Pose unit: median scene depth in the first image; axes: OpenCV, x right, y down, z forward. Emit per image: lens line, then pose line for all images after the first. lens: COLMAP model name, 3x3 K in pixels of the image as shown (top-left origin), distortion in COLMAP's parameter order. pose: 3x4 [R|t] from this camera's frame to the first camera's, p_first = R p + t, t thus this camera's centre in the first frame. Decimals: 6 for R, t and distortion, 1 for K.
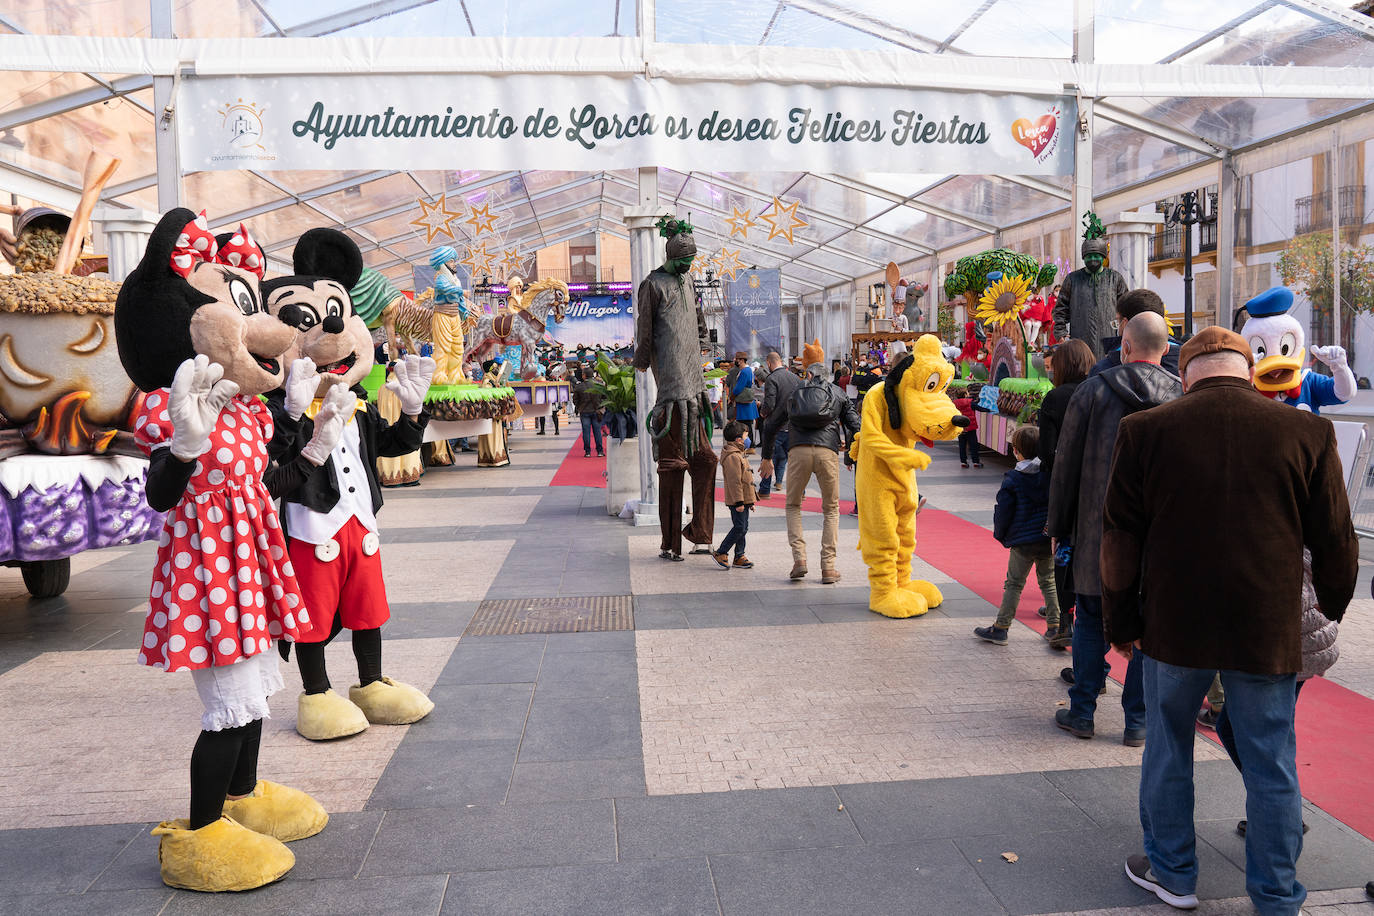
lens RADIAL K [[1055.3, 0, 688.5], [0, 1055.3, 432.1], [0, 0, 1]] dist [0.033026, -0.008164]
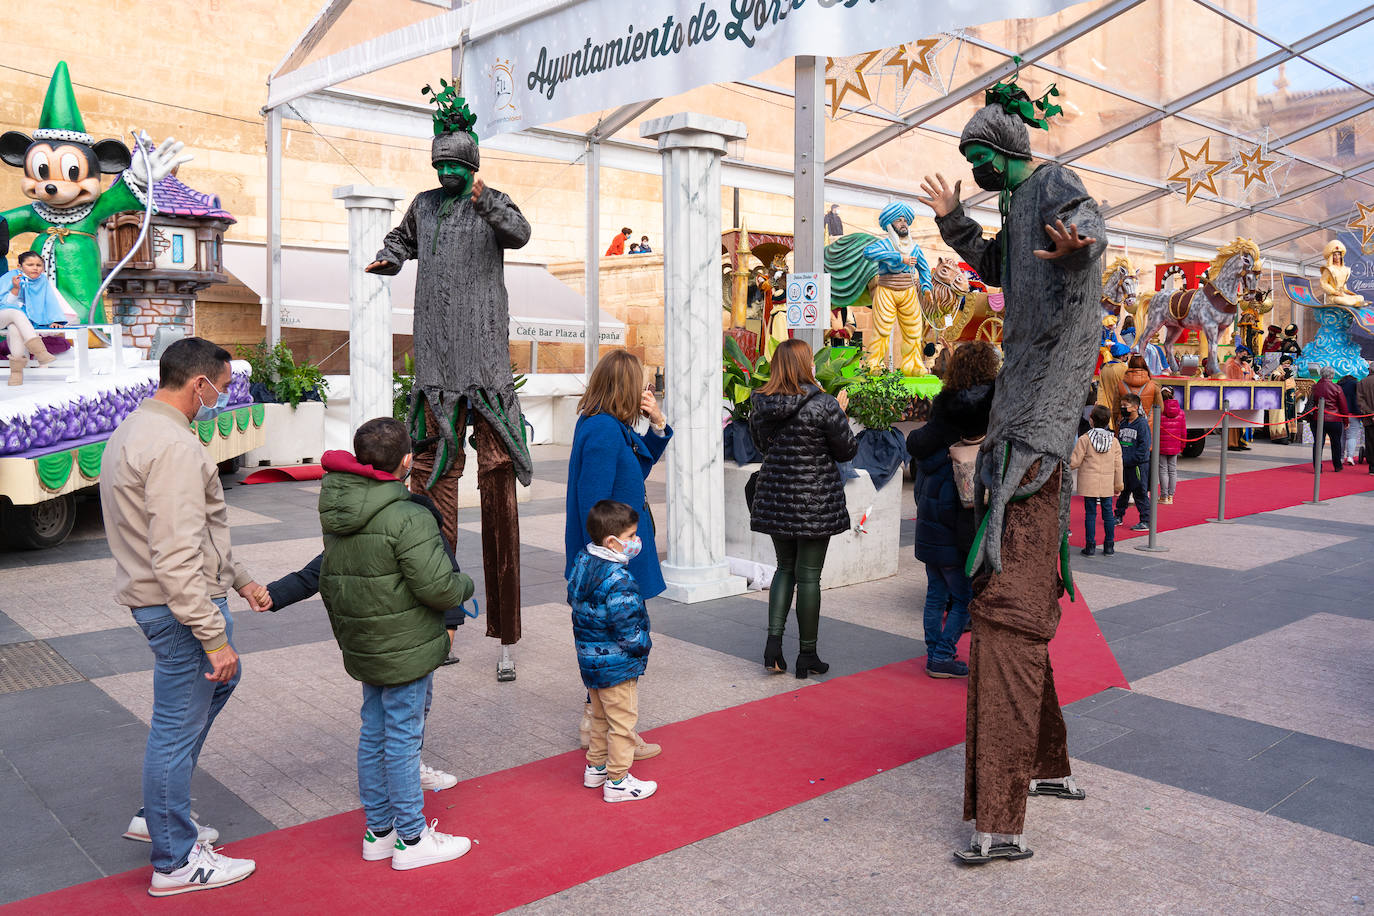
lens RADIAL K [[1131.3, 0, 864.7], [0, 1131.3, 407.6], [0, 0, 1]] dist [-0.025428, 0.014065]
pose [[0.675153, 0.064970, -0.734811, 0.529445], [-0.074687, 0.997016, 0.019530, -0.050136], [0.733887, 0.041695, 0.677991, 0.565007]]
